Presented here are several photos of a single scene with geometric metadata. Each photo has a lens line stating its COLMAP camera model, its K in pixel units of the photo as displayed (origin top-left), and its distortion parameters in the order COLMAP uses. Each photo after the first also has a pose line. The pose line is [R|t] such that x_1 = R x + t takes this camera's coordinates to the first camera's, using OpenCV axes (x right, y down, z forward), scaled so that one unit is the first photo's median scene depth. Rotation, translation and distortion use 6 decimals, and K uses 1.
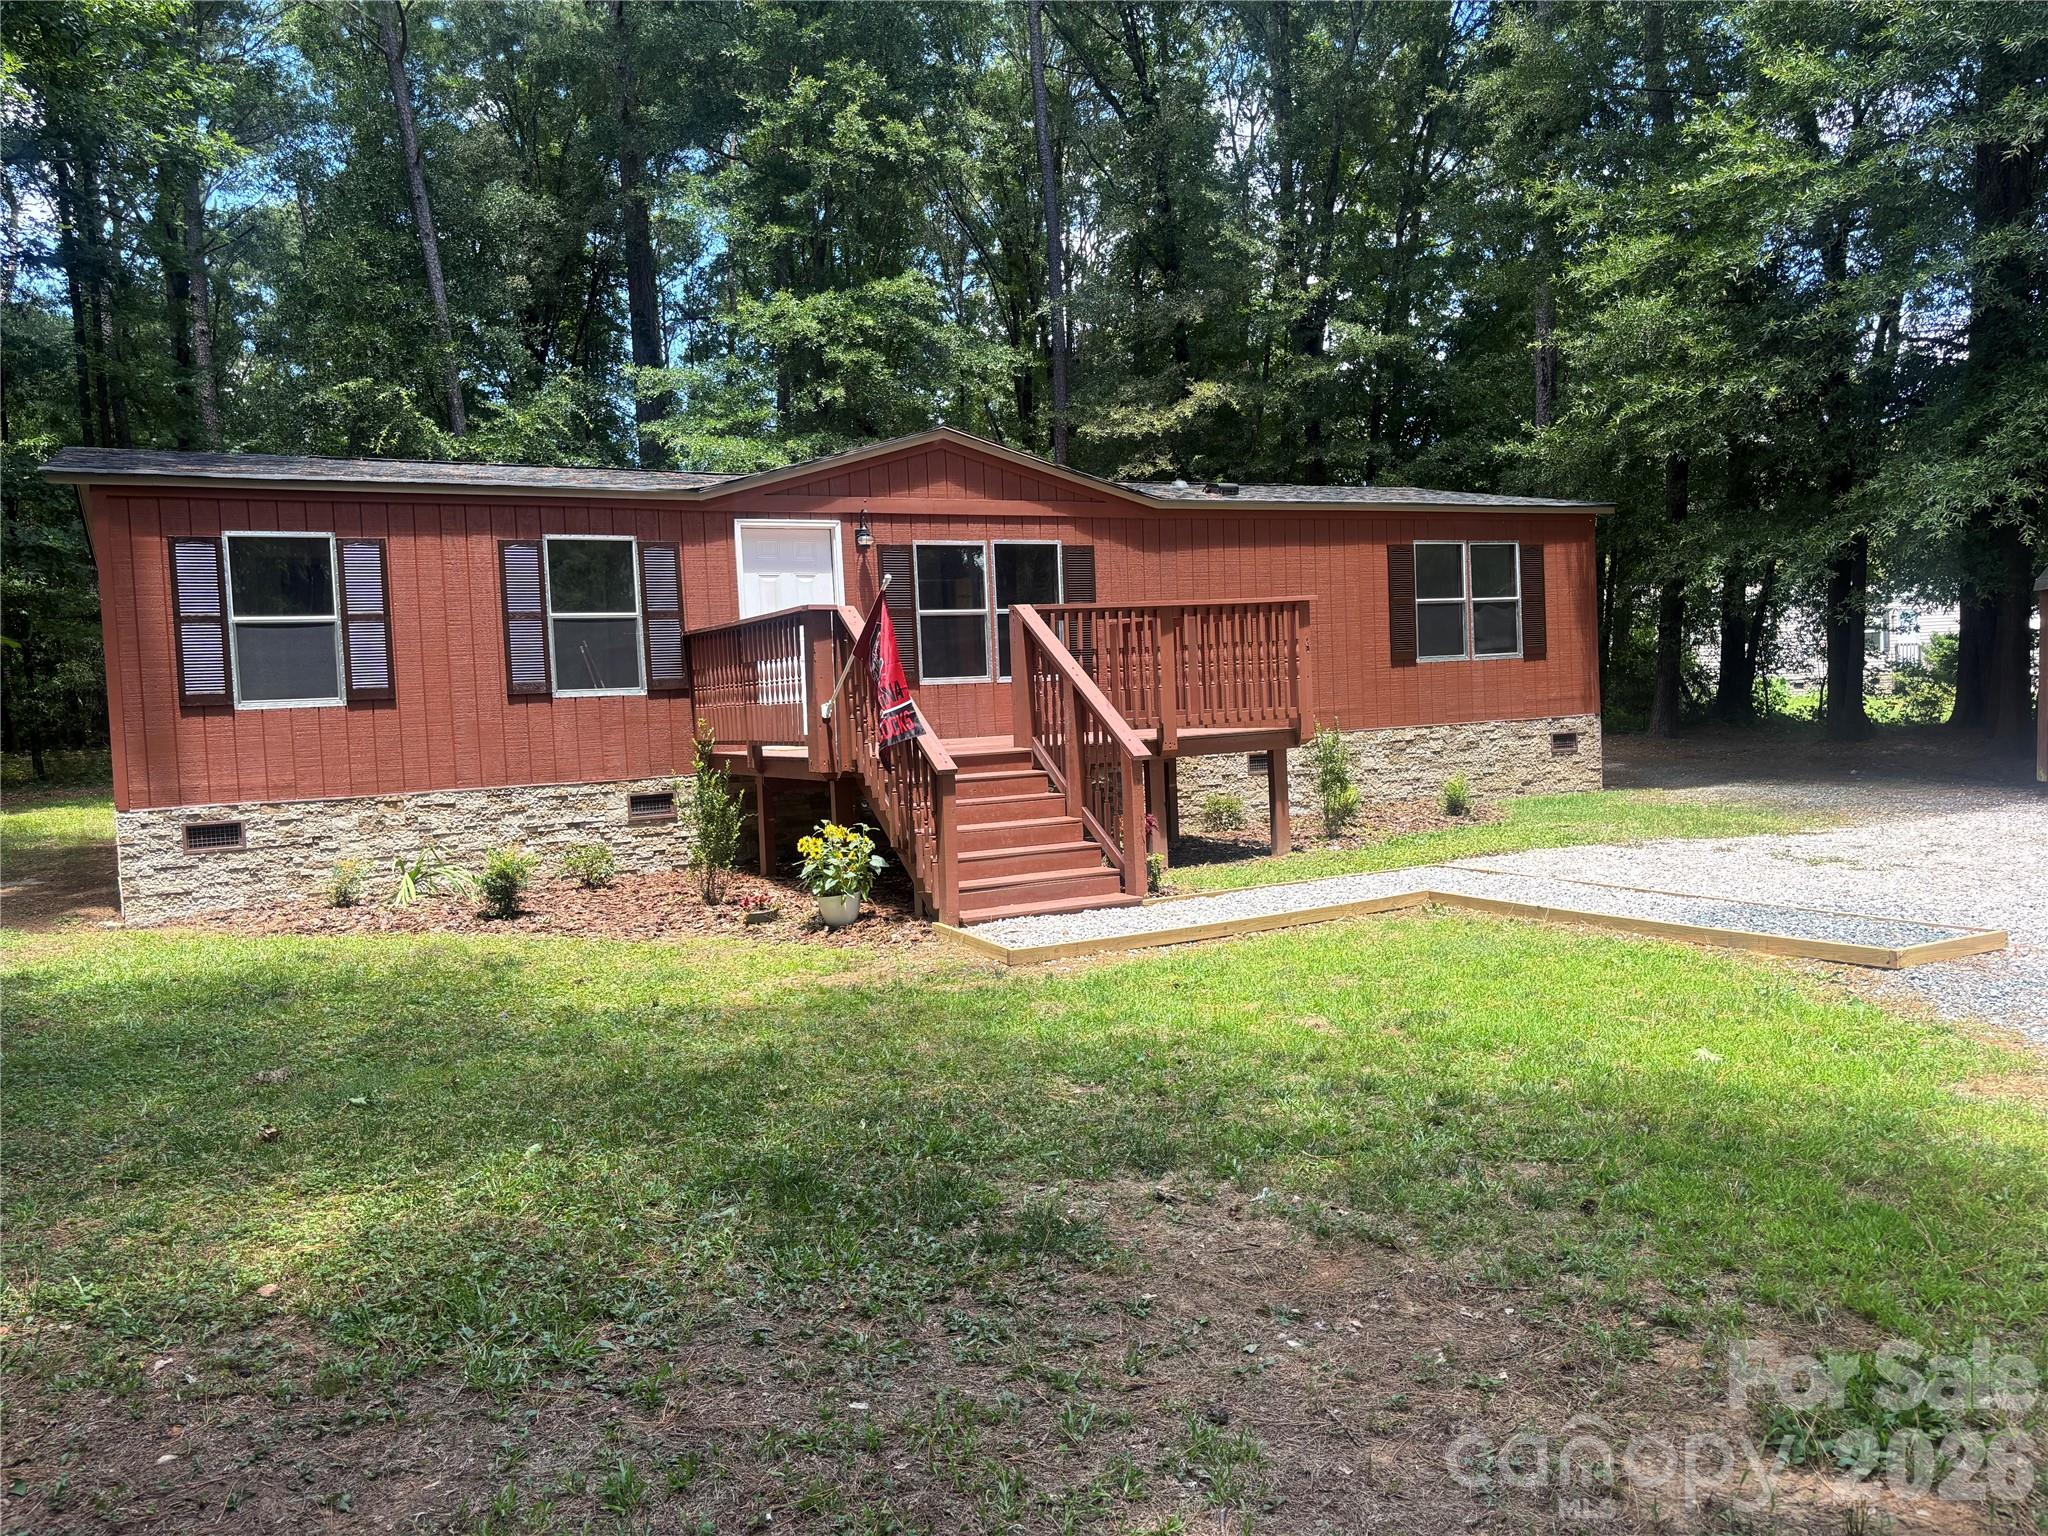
lens RADIAL K [[1570.4, 0, 1024.0], [0, 1570.4, 768.0], [0, 0, 1]] dist [0.093643, -0.097039]
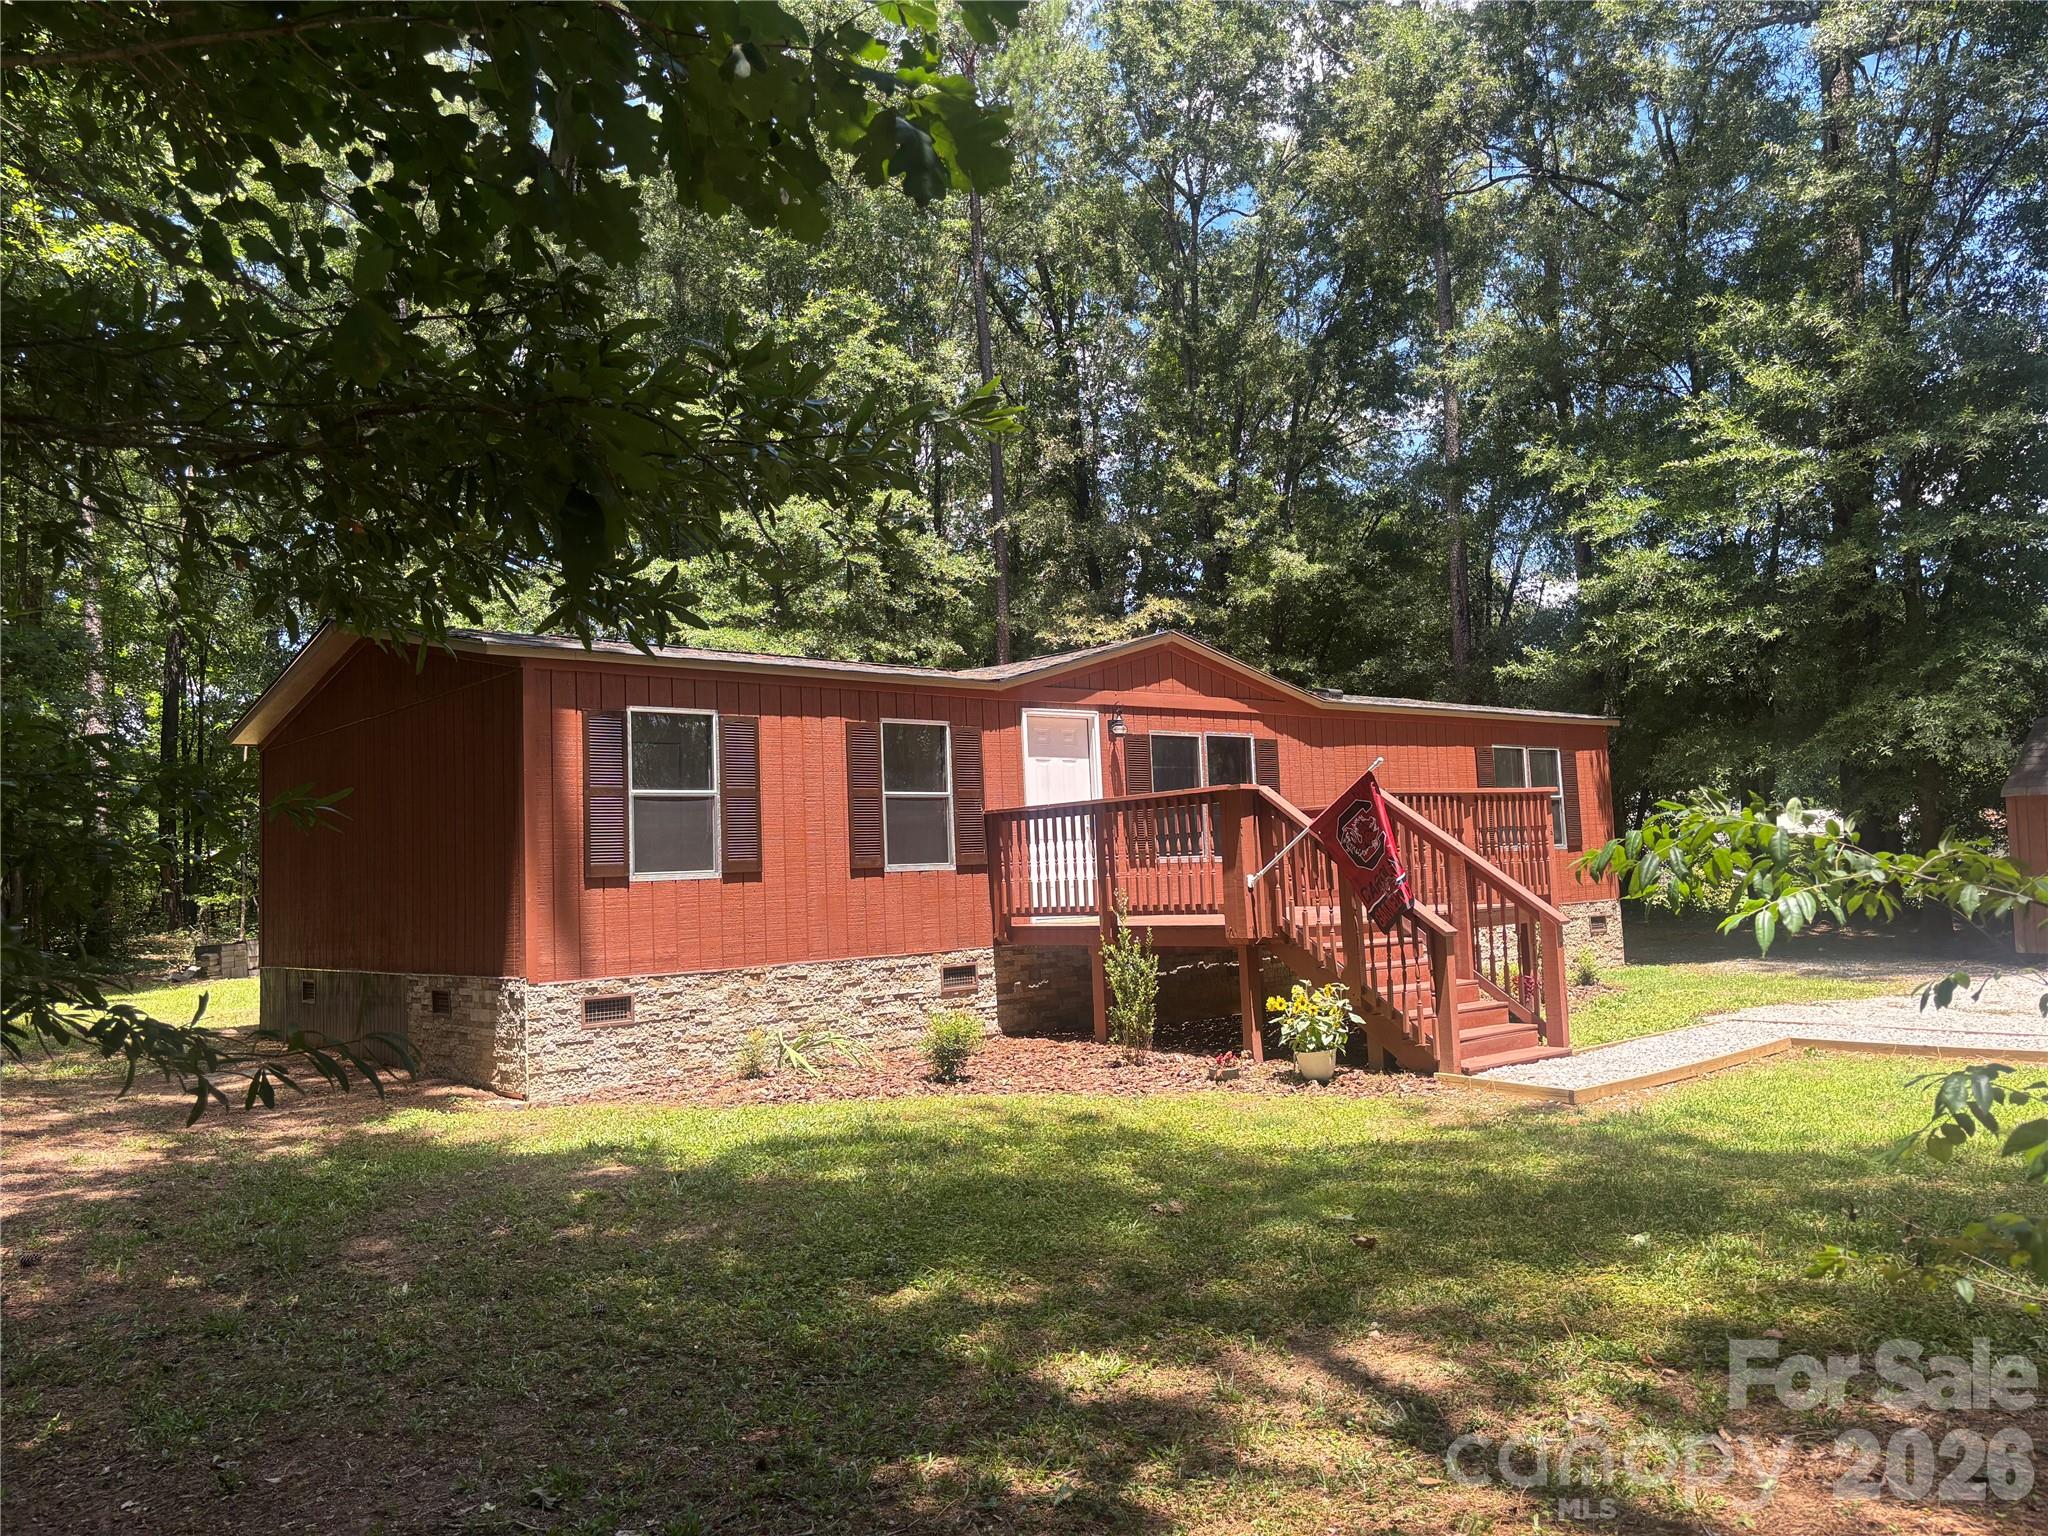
lens RADIAL K [[1569.7, 0, 1071.8], [0, 1569.7, 760.6], [0, 0, 1]] dist [0.114568, -0.001999]
pose [[0.969637, 0.022317, 0.243527, -0.396335], [0.010349, 0.991191, -0.132036, 0.018858], [-0.244329, 0.130547, 0.960865, -0.028503]]
